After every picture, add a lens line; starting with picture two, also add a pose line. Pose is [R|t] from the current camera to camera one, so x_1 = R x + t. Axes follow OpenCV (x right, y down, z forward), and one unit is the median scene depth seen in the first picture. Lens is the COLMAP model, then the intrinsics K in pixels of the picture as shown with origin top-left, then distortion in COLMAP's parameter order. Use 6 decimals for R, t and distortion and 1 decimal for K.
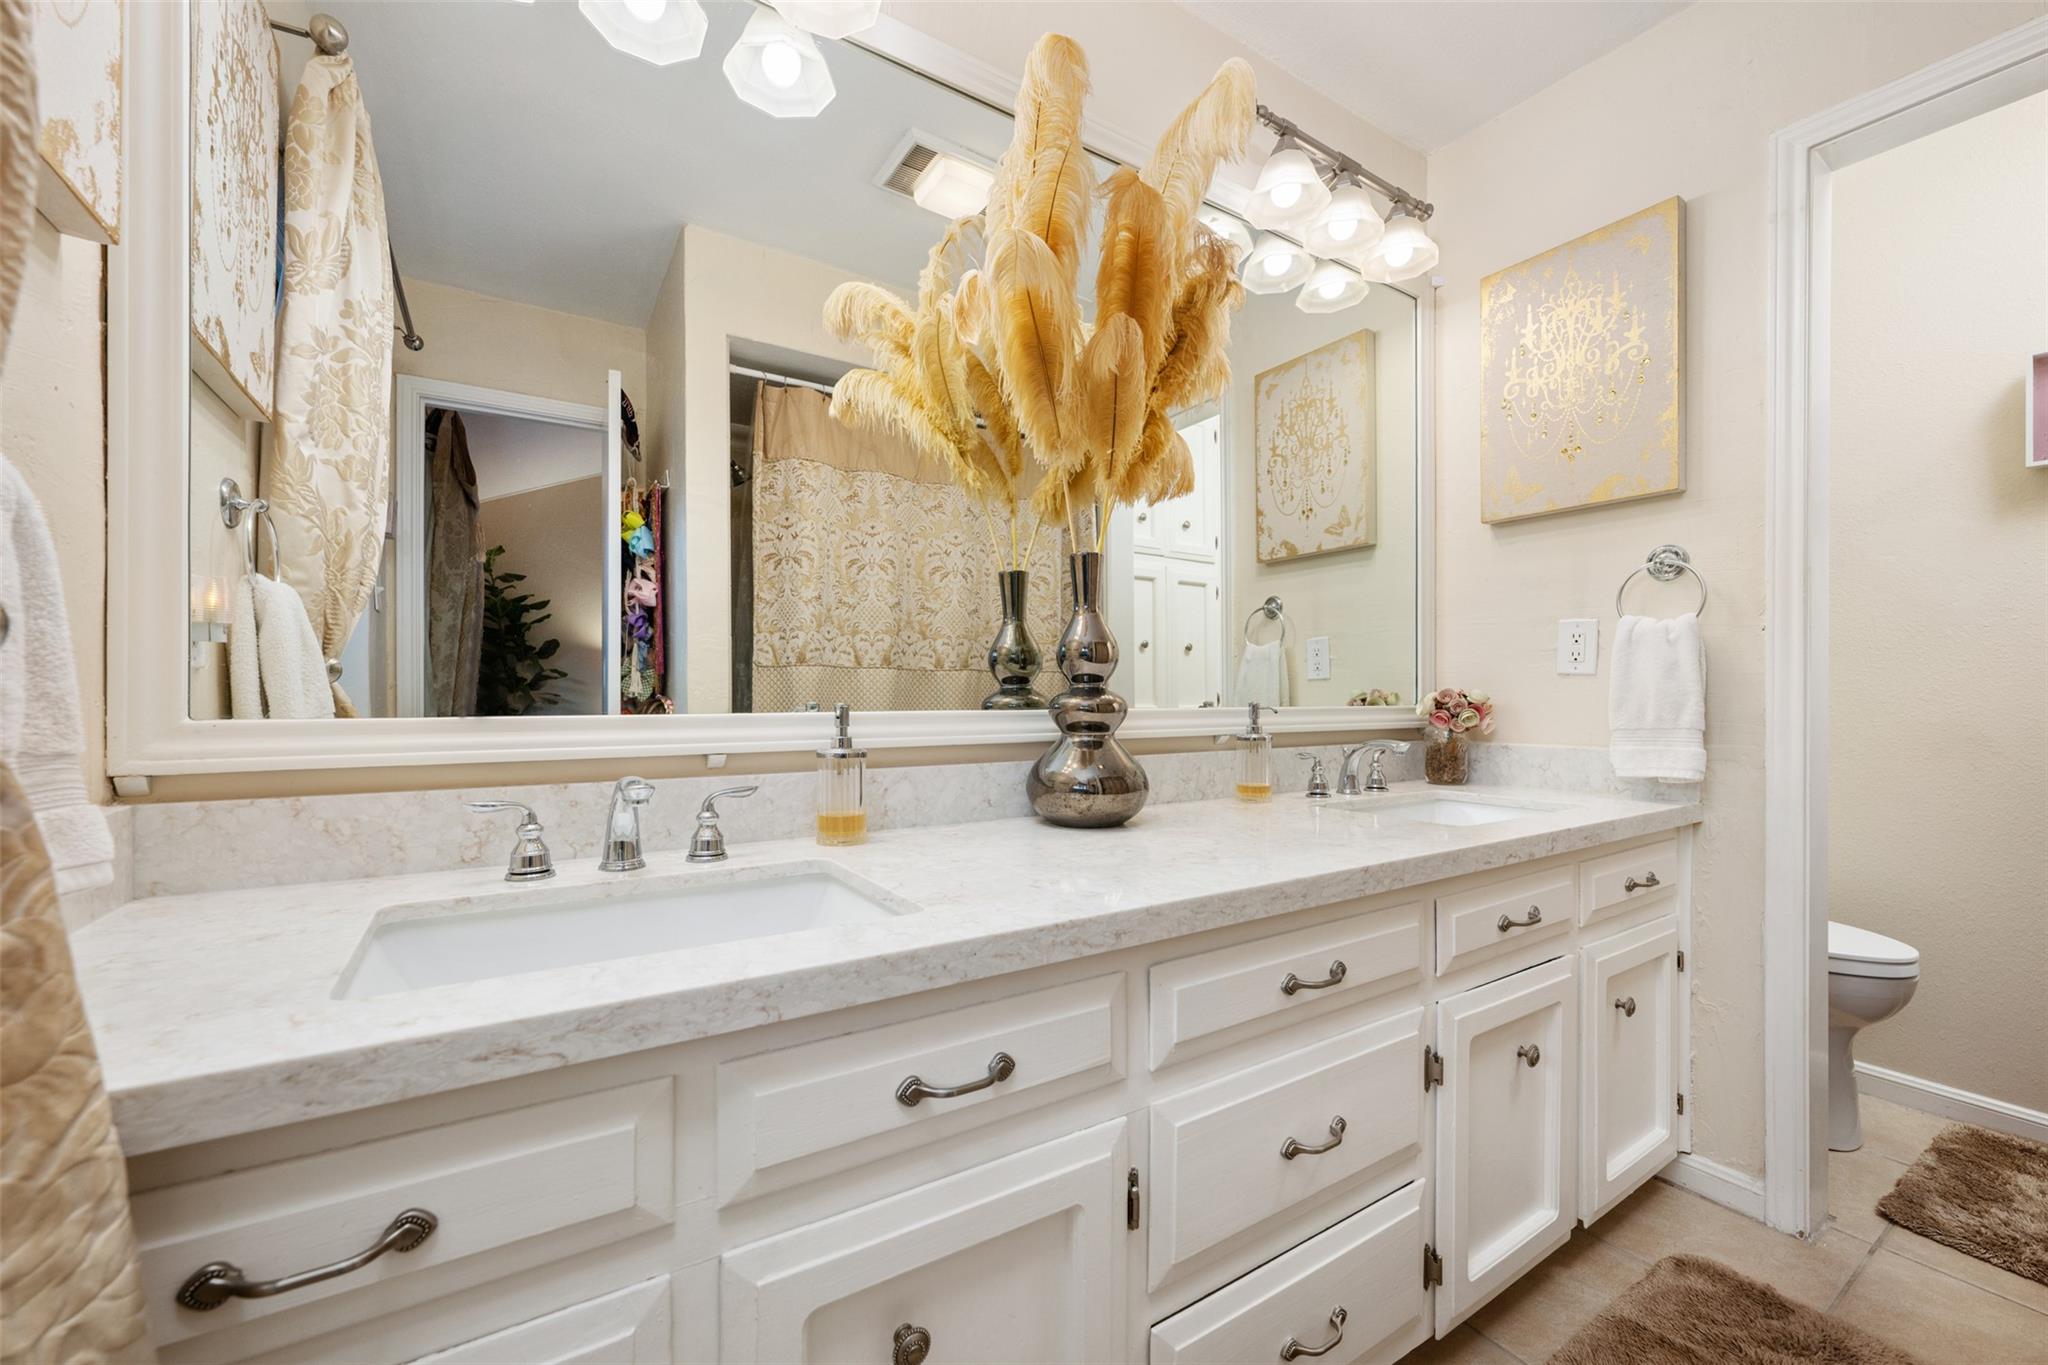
lens RADIAL K [[817.9, 0, 1024.0], [0, 817.9, 682.5], [0, 0, 1]] dist [-0.001055, -0.000035]
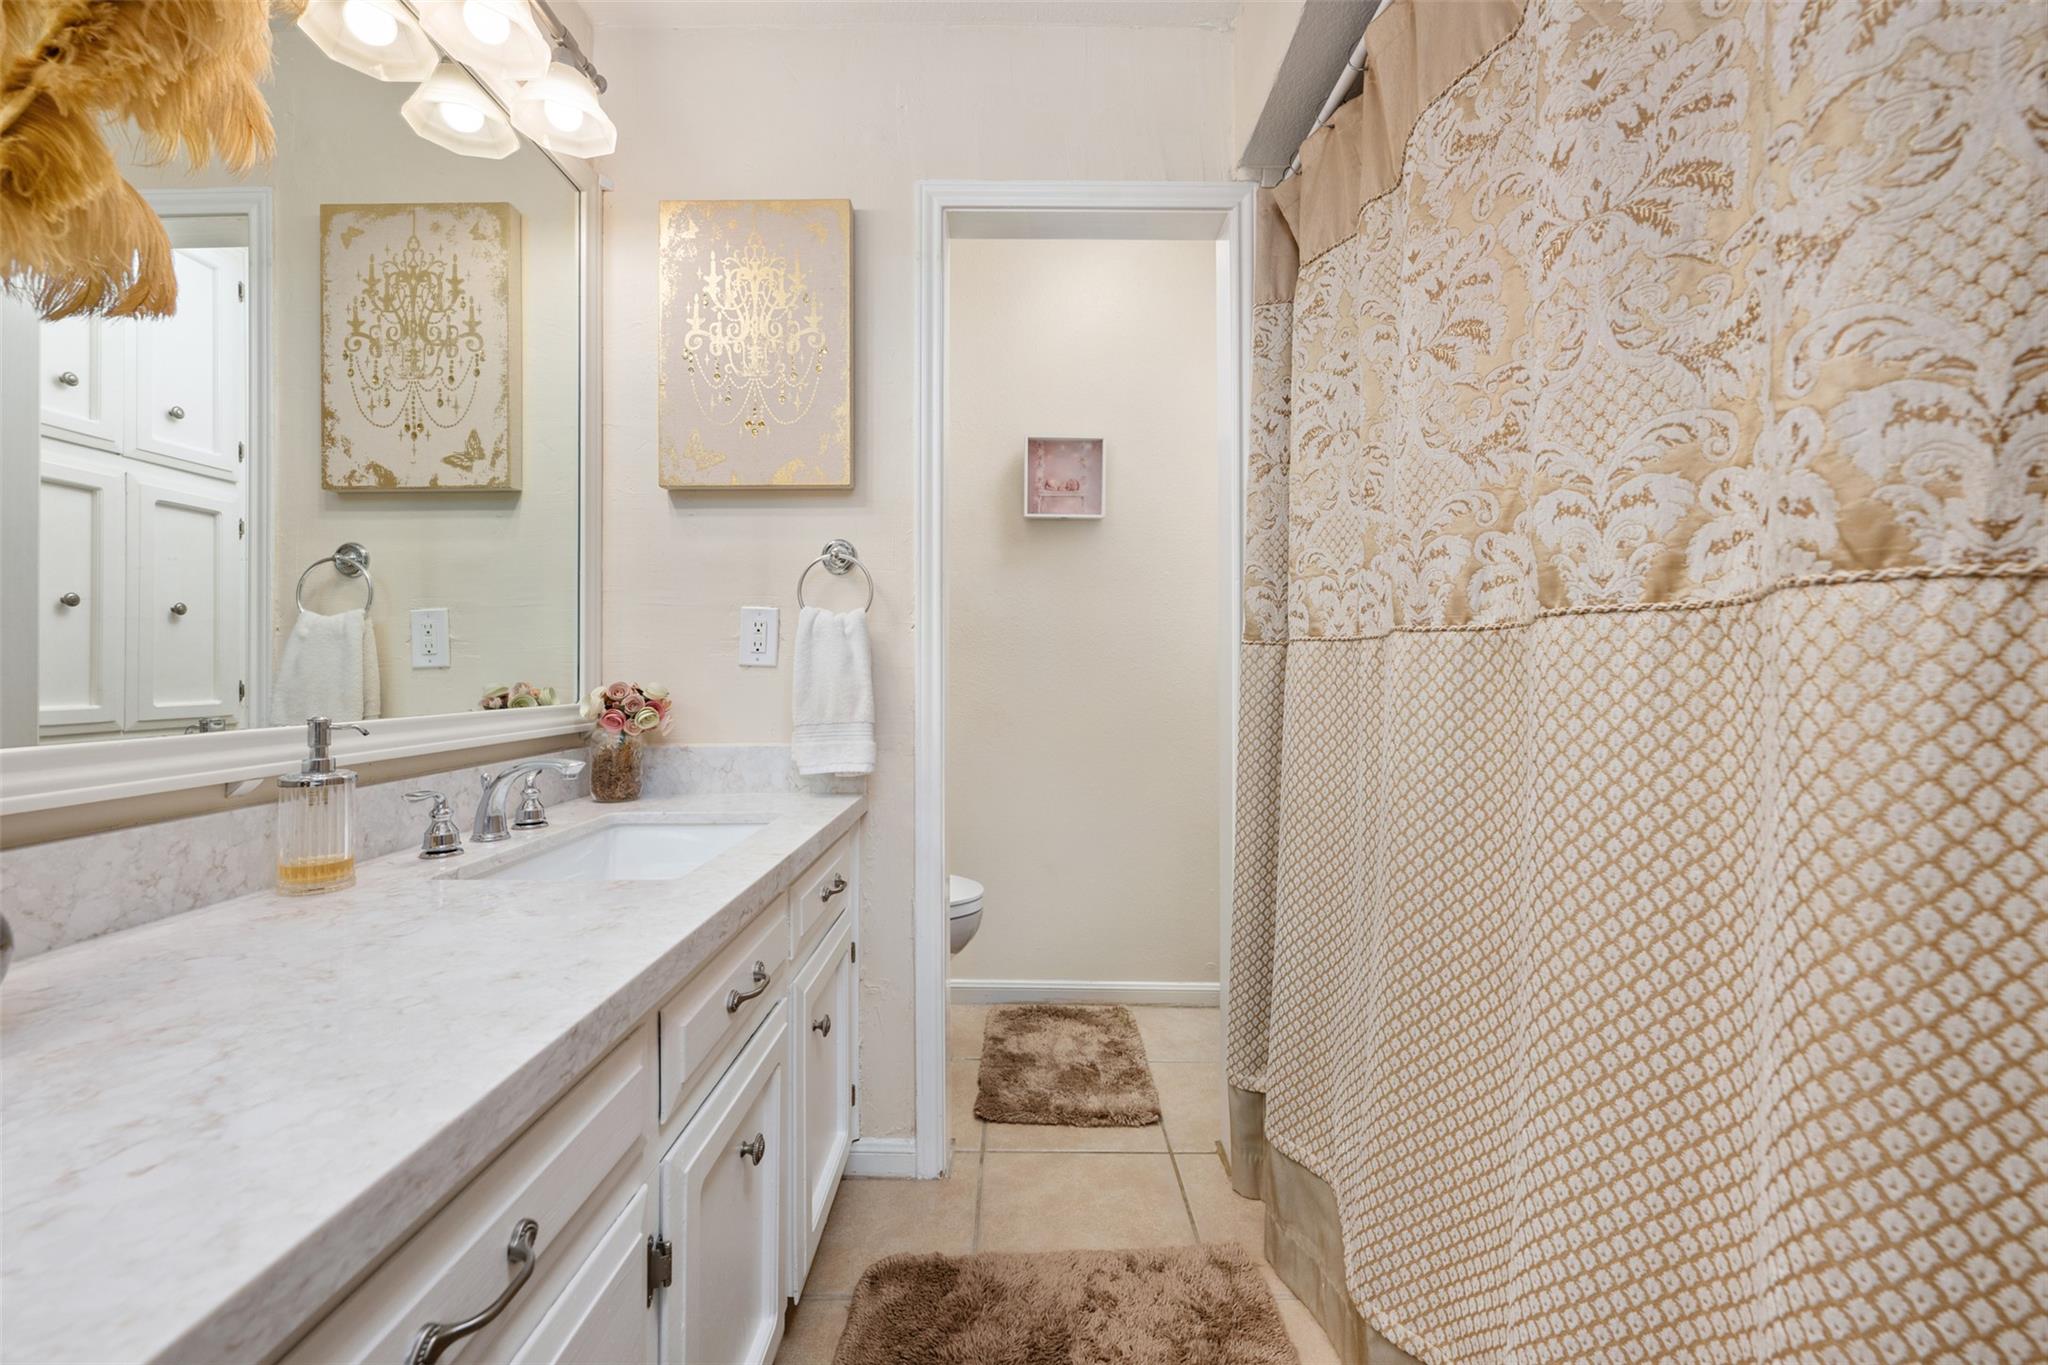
lens RADIAL K [[815.1, 0, 1024.4], [0, 815.1, 656.9], [0, 0, 1]] dist [-0.001778, 0.000208]
pose [[0.542853, 0.006808, 0.839800, 0.058778], [-0.008086, 0.999963, -0.002879, -0.019241], [-0.839789, -0.005227, 0.542888, 0.231722]]
